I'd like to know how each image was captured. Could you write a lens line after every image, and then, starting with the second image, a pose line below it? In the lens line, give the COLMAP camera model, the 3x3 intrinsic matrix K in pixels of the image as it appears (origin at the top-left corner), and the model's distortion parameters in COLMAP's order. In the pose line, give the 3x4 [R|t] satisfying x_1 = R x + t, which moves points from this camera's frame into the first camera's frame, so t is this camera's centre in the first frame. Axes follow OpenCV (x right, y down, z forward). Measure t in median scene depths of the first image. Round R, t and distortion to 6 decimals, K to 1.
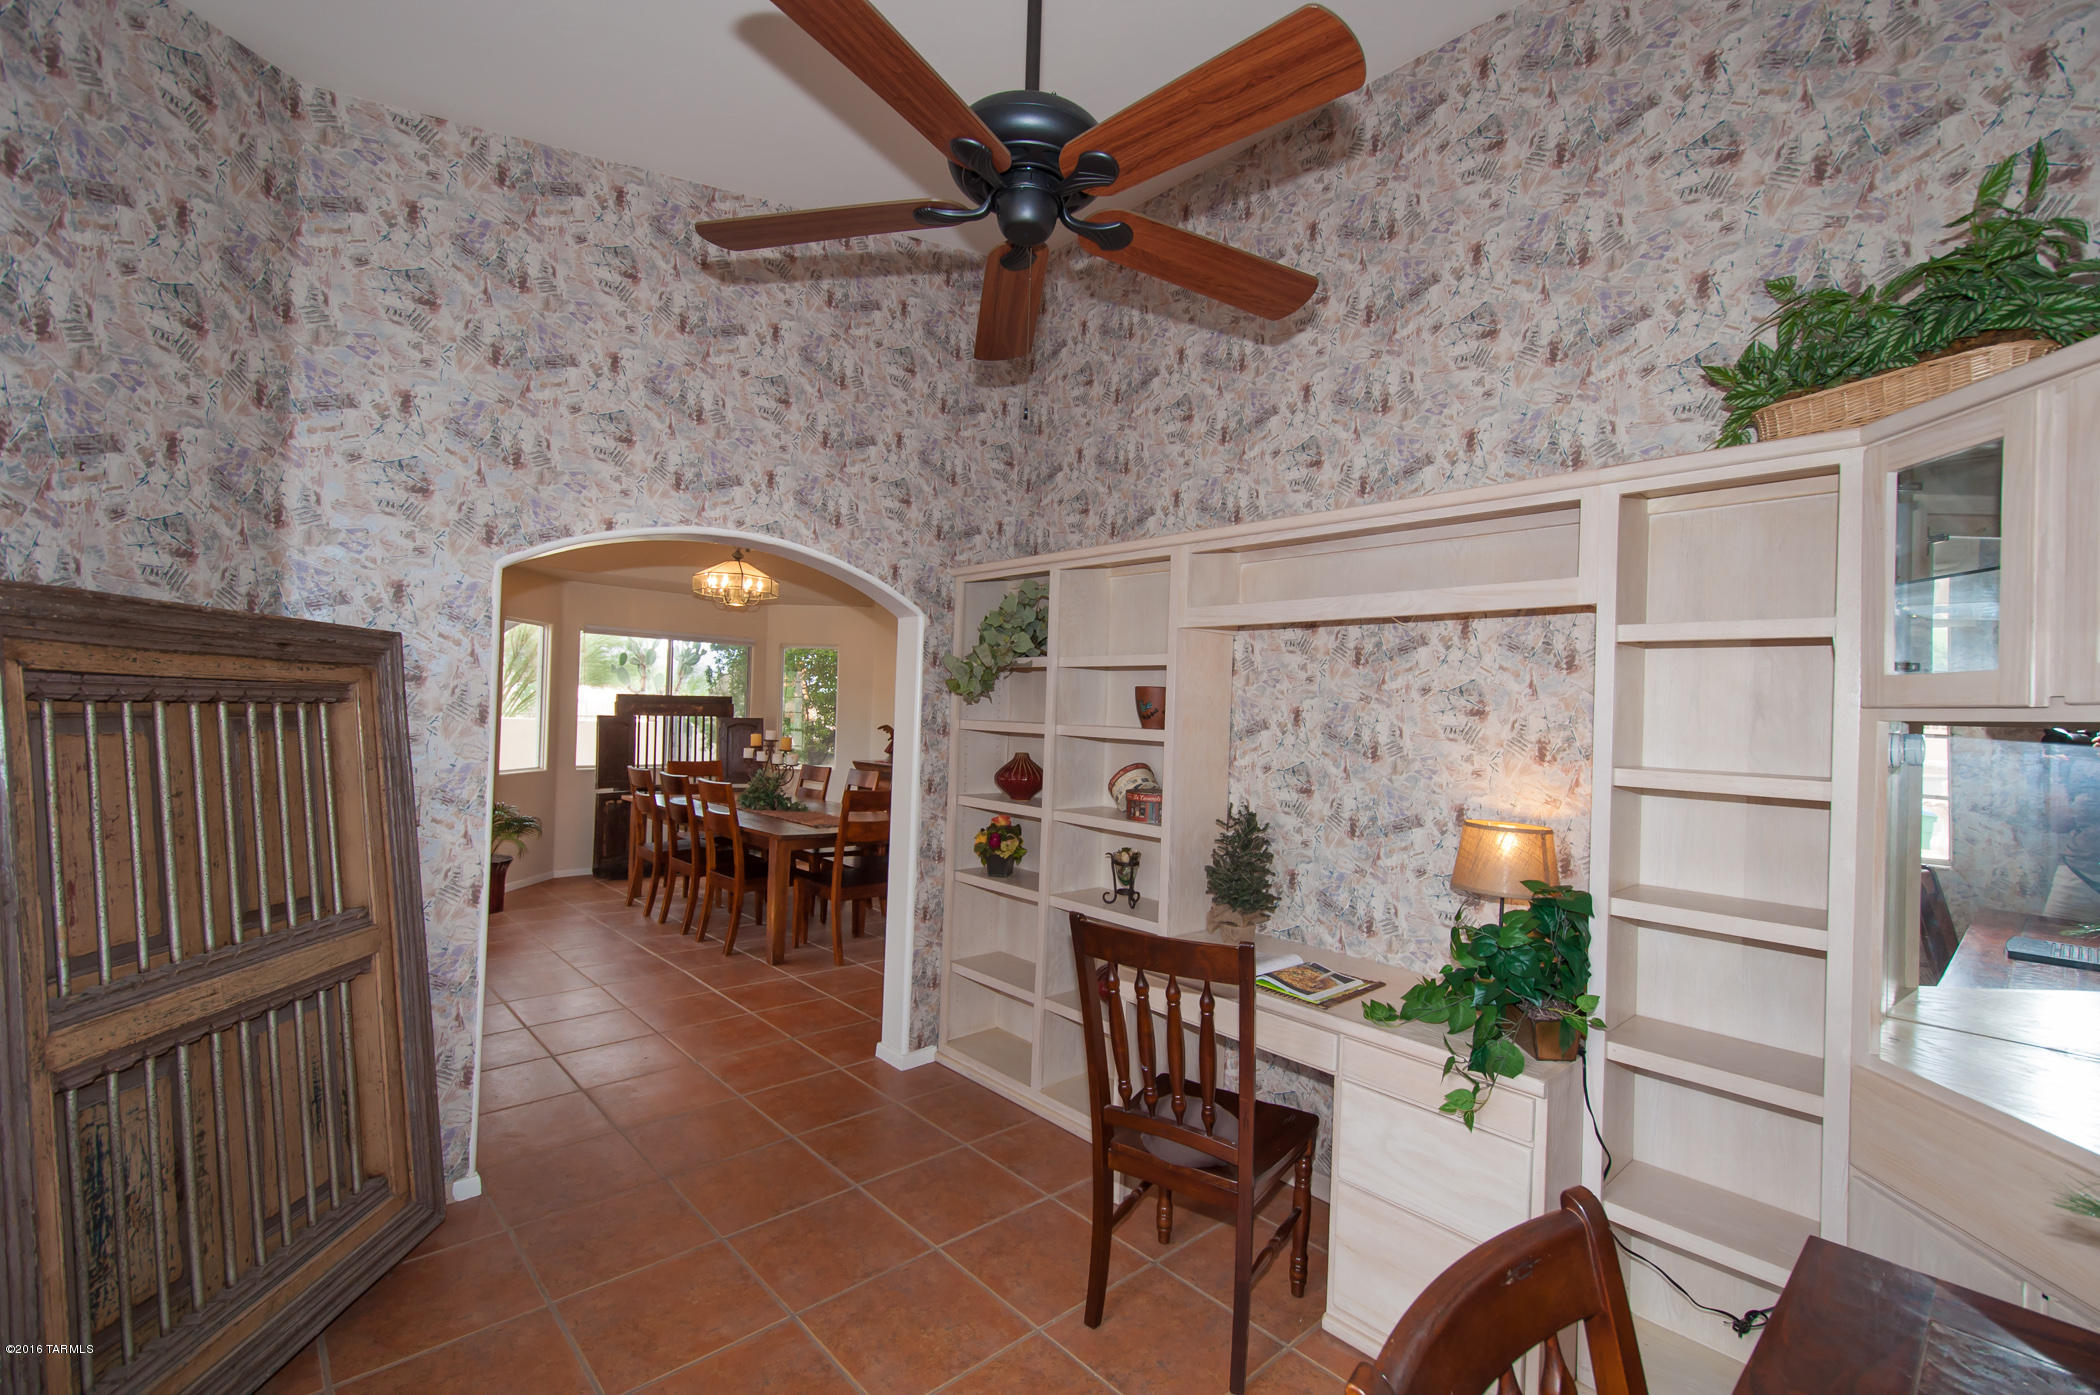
lens RADIAL K [[902.5, 0, 1057.0], [0, 902.5, 704.8], [0, 0, 1]] dist [0.015401, -0.005011]
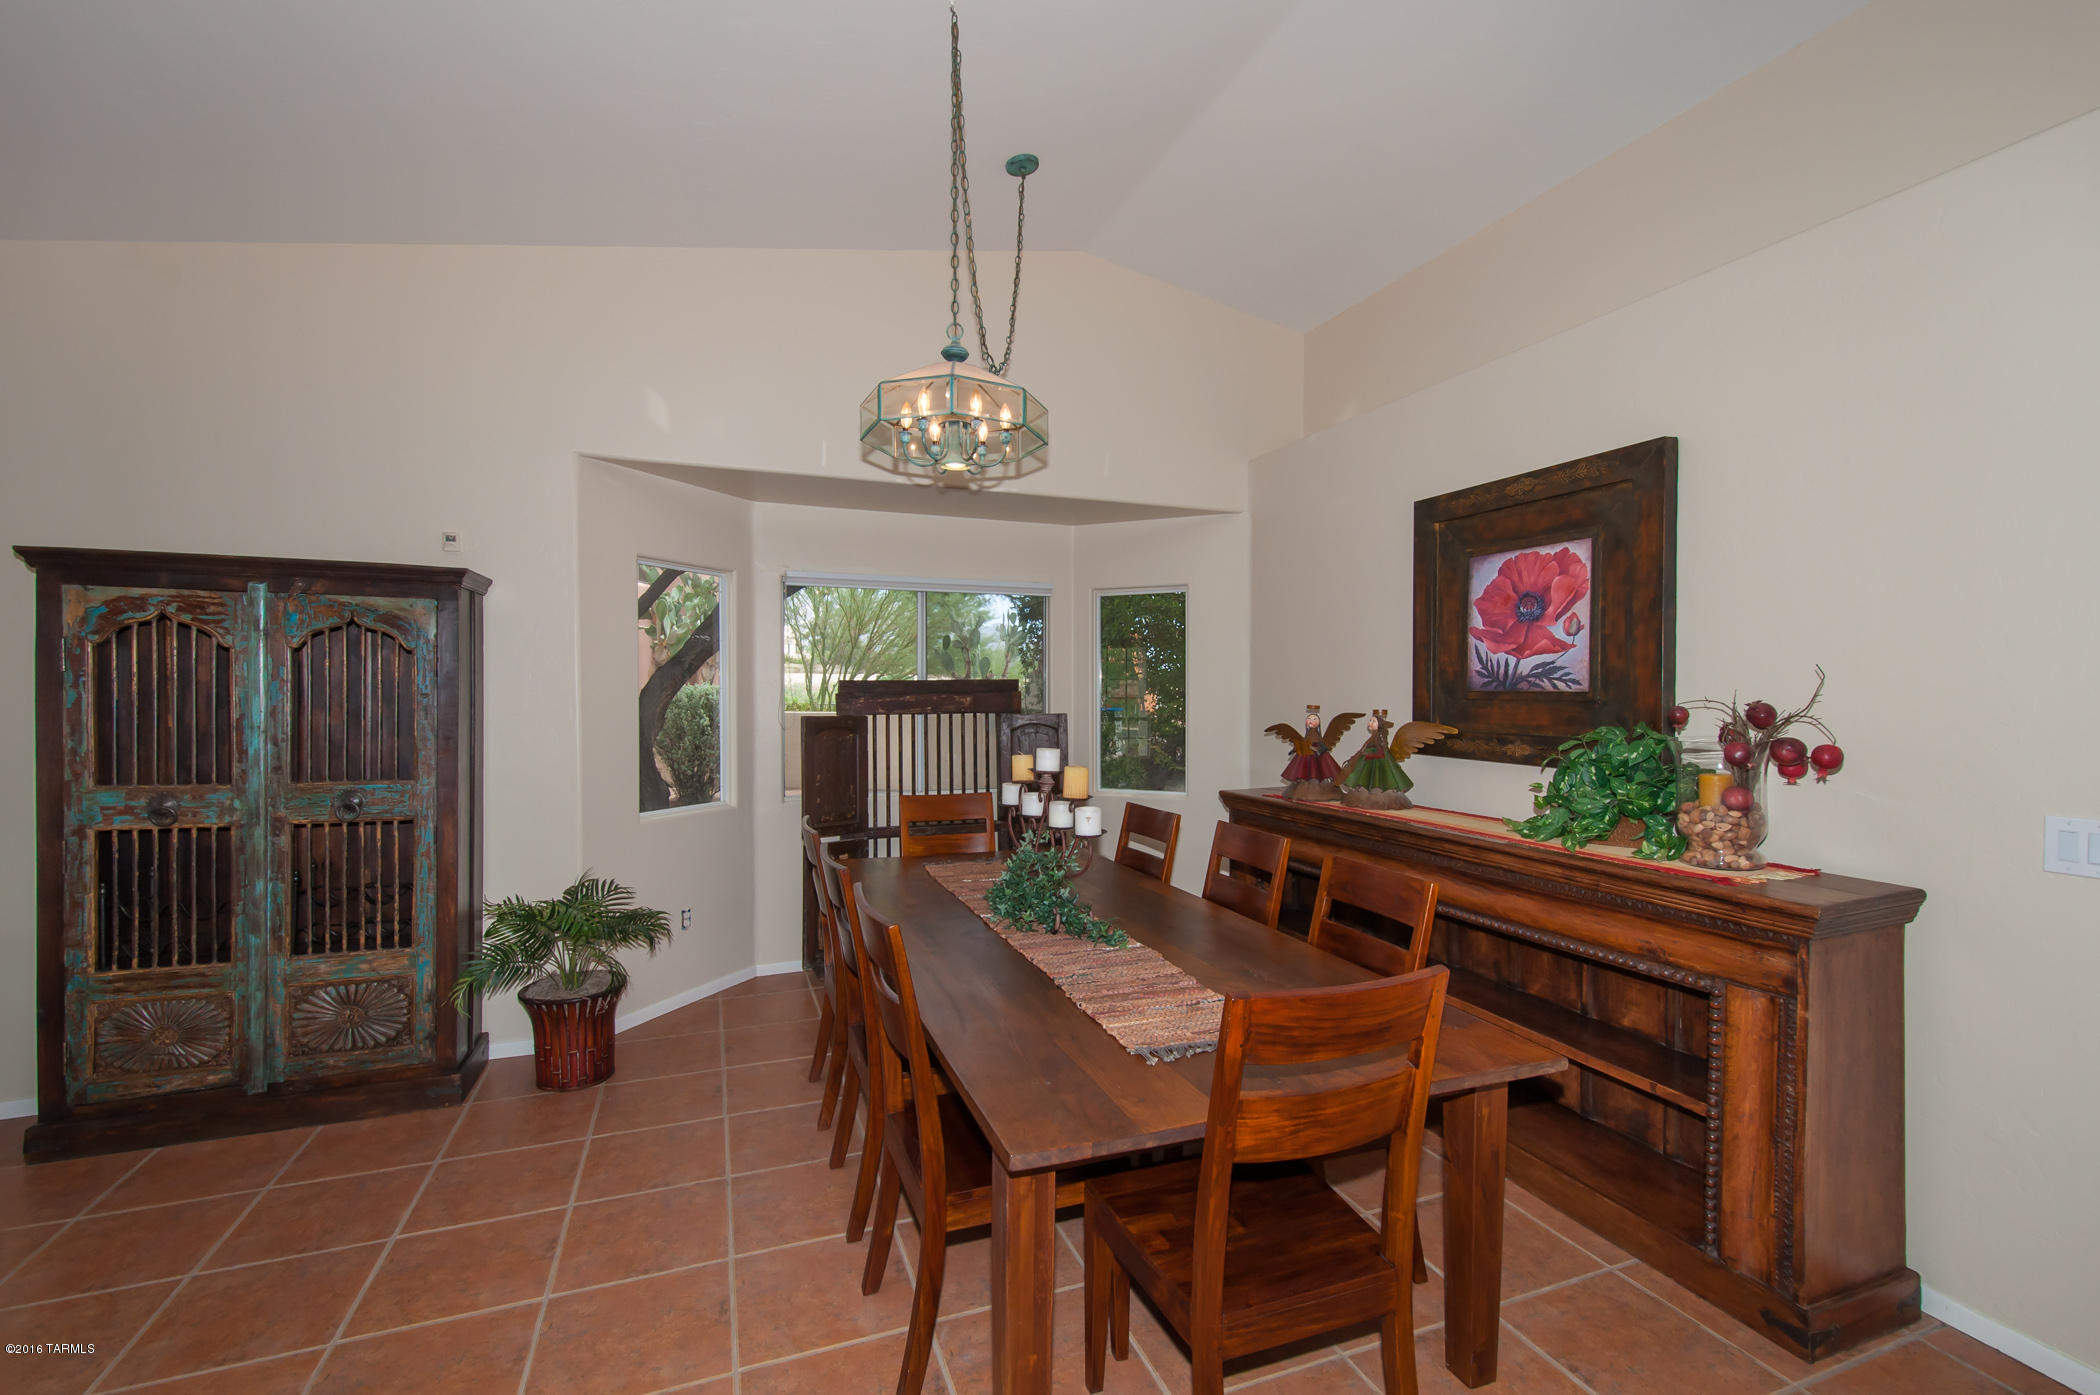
lens RADIAL K [[902.5, 0, 1057.0], [0, 902.5, 704.8], [0, 0, 1]] dist [0.015401, -0.005011]
pose [[0.931109, -0.010996, -0.364575, -0.155955], [0.016386, 0.999797, 0.011694, 0.002474], [0.364373, -0.016863, 0.931101, 0.600444]]
